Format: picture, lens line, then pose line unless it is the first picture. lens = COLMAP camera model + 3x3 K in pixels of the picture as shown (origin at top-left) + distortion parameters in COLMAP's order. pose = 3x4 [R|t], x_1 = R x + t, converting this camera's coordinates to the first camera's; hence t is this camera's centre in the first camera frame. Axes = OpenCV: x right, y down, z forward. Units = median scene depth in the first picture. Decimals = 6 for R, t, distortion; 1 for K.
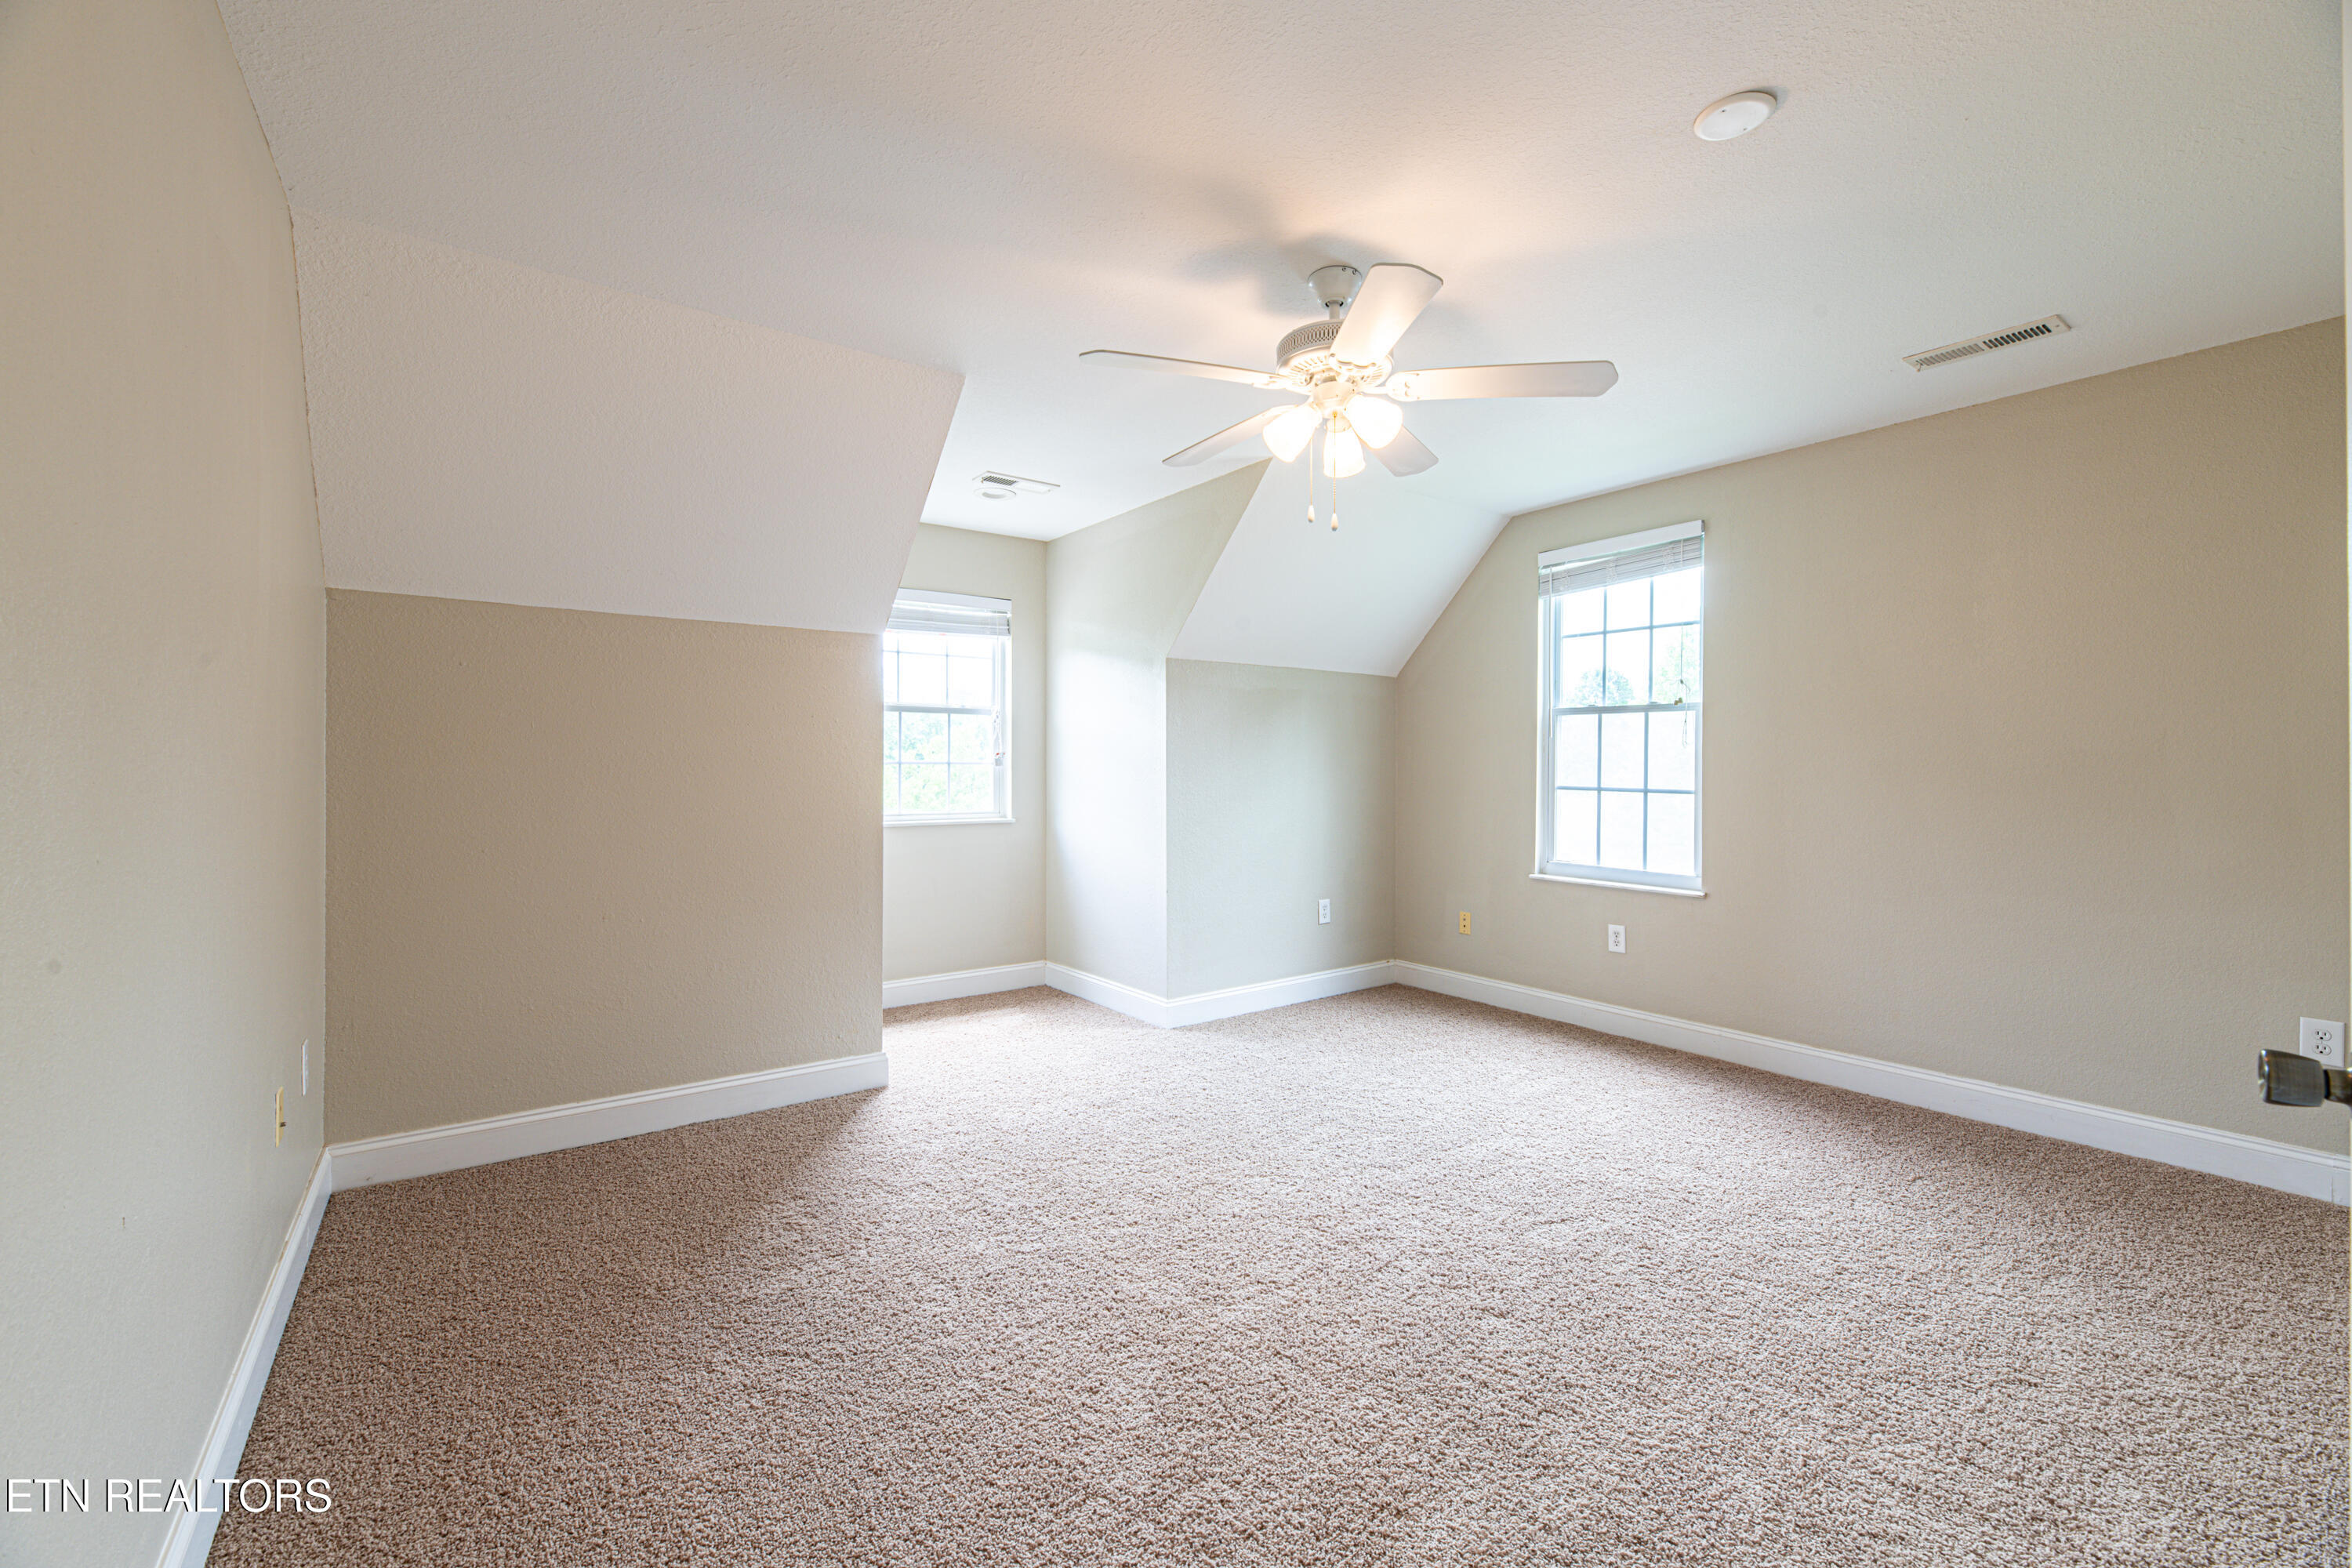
lens RADIAL K [[967.7, 0, 1187.7], [0, 967.7, 764.1], [0, 0, 1]] dist [-0.000054, -0.000078]
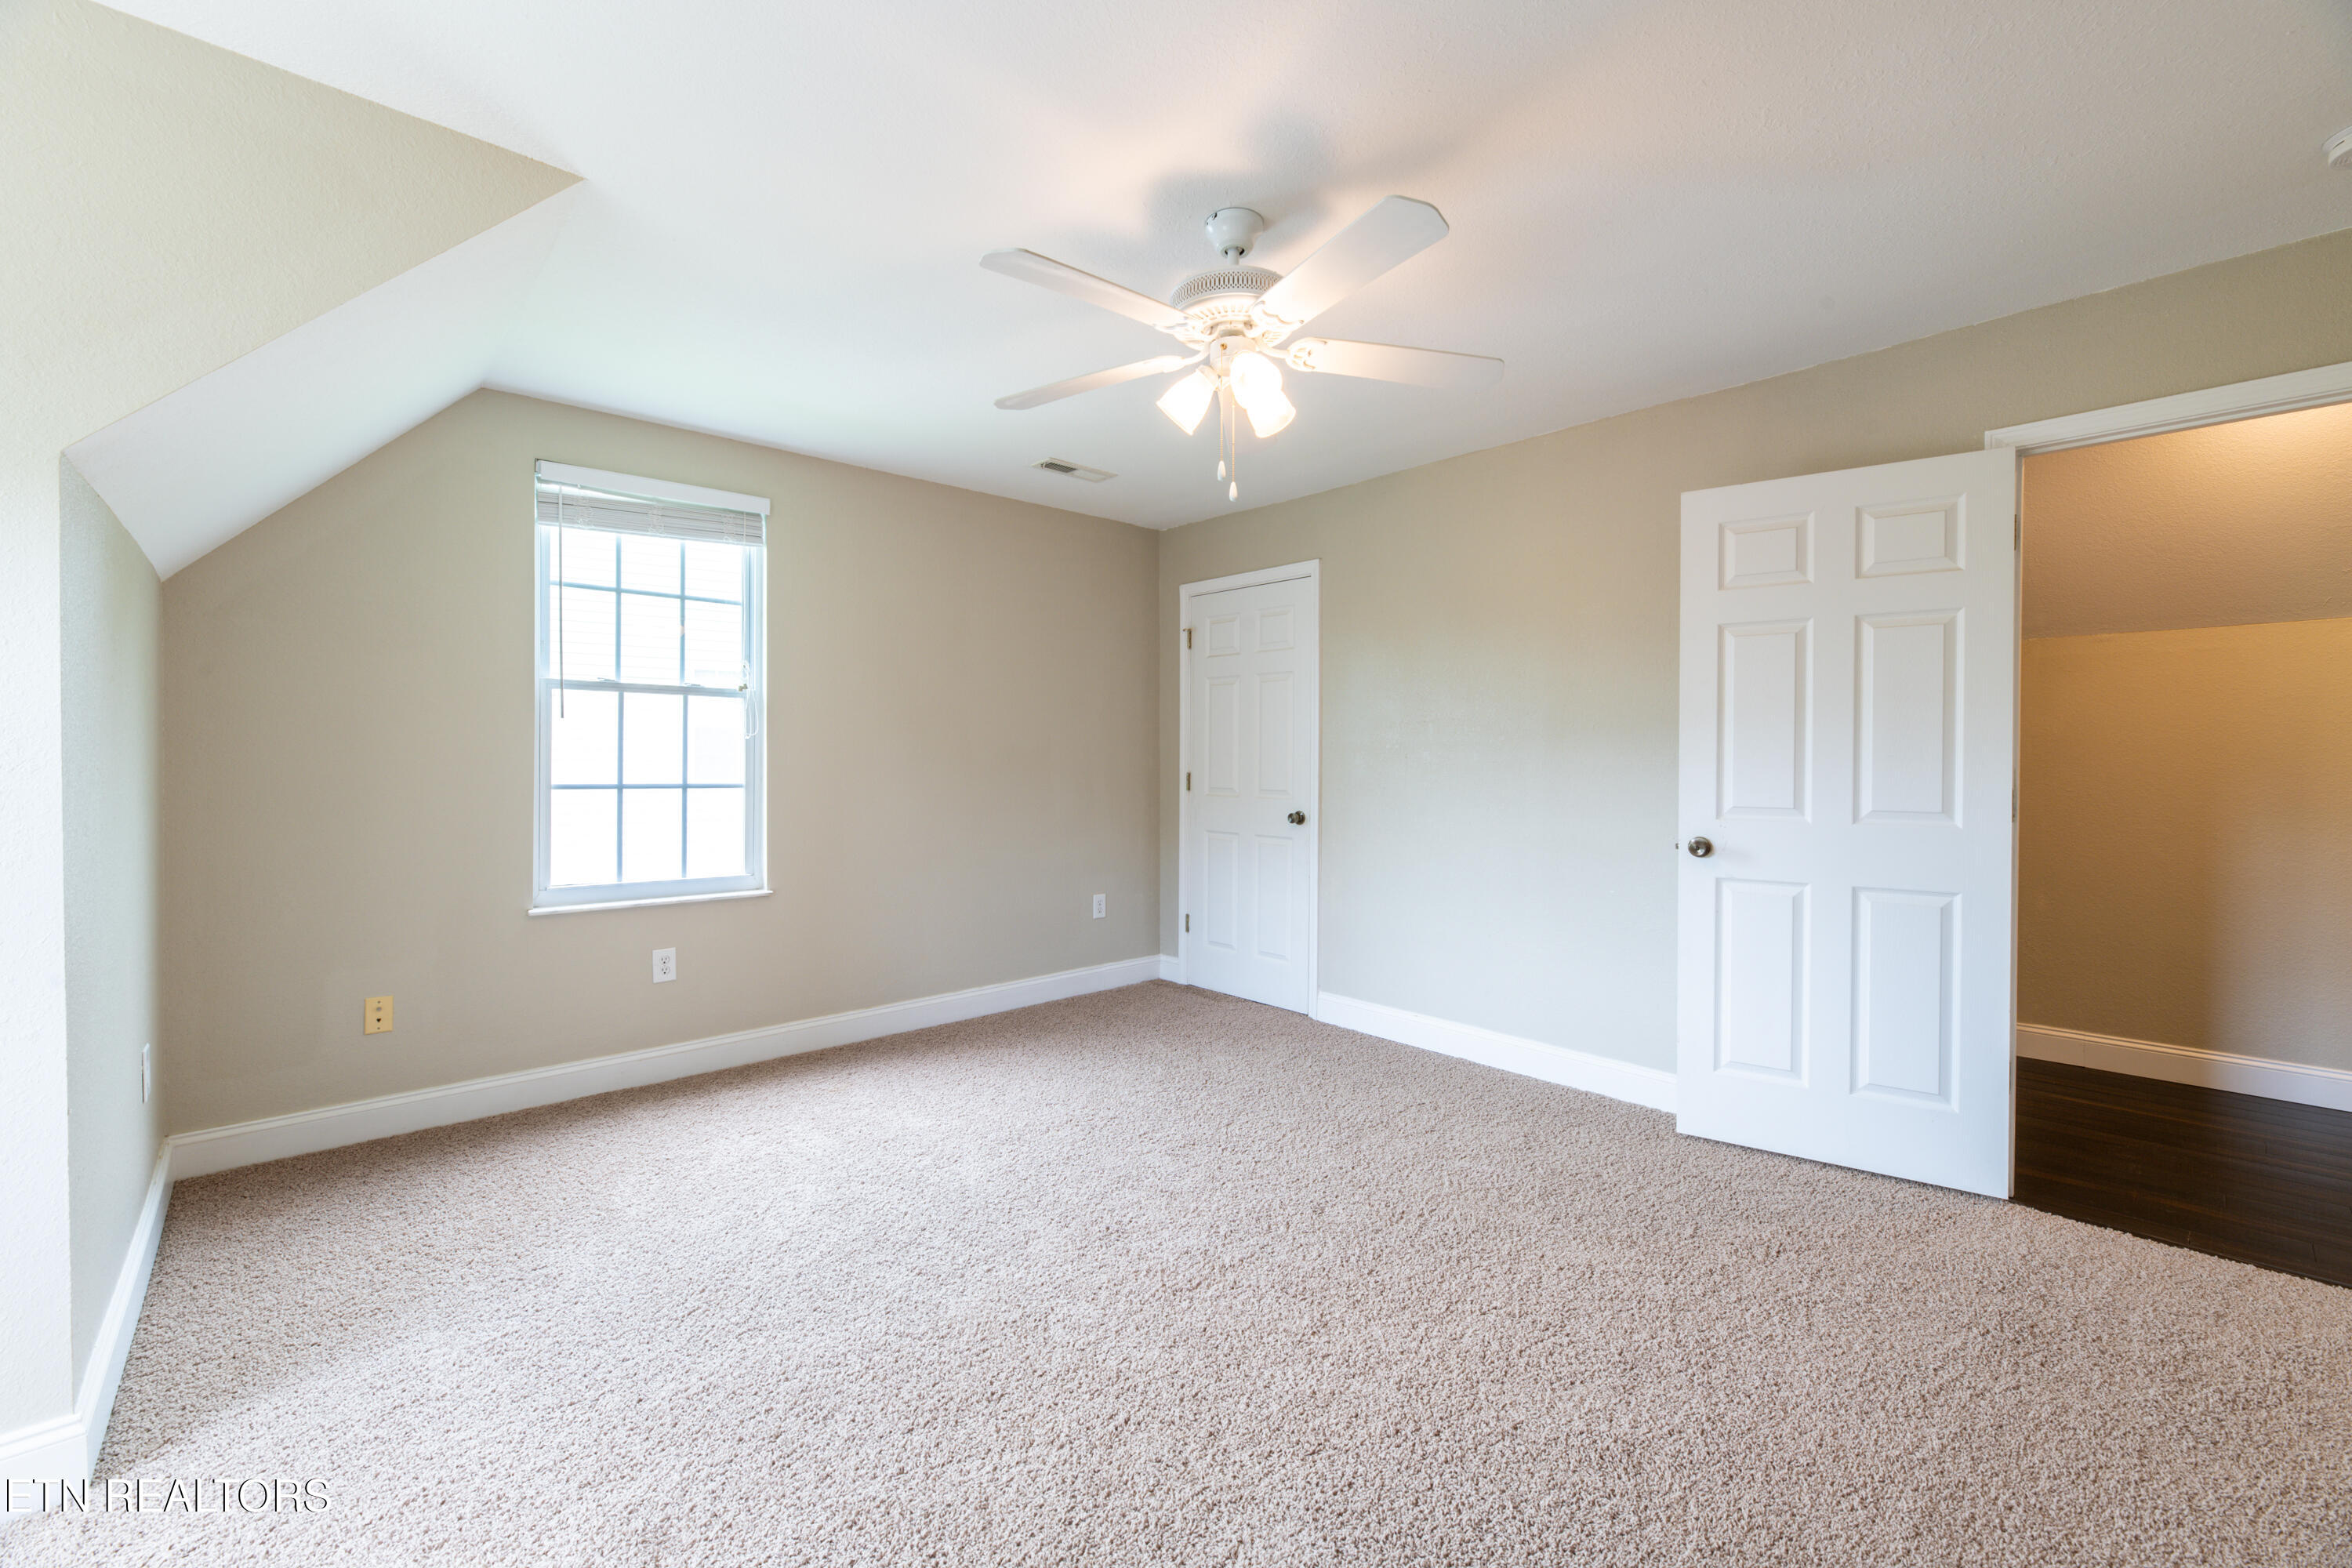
lens RADIAL K [[967.7, 0, 1187.7], [0, 967.7, 764.1], [0, 0, 1]] dist [-0.000054, -0.000078]
pose [[-0.106647, -0.012554, 0.994218, -0.431554], [-0.004865, 0.999915, 0.012104, -0.004844], [-0.994285, -0.003546, -0.106699, 0.643488]]
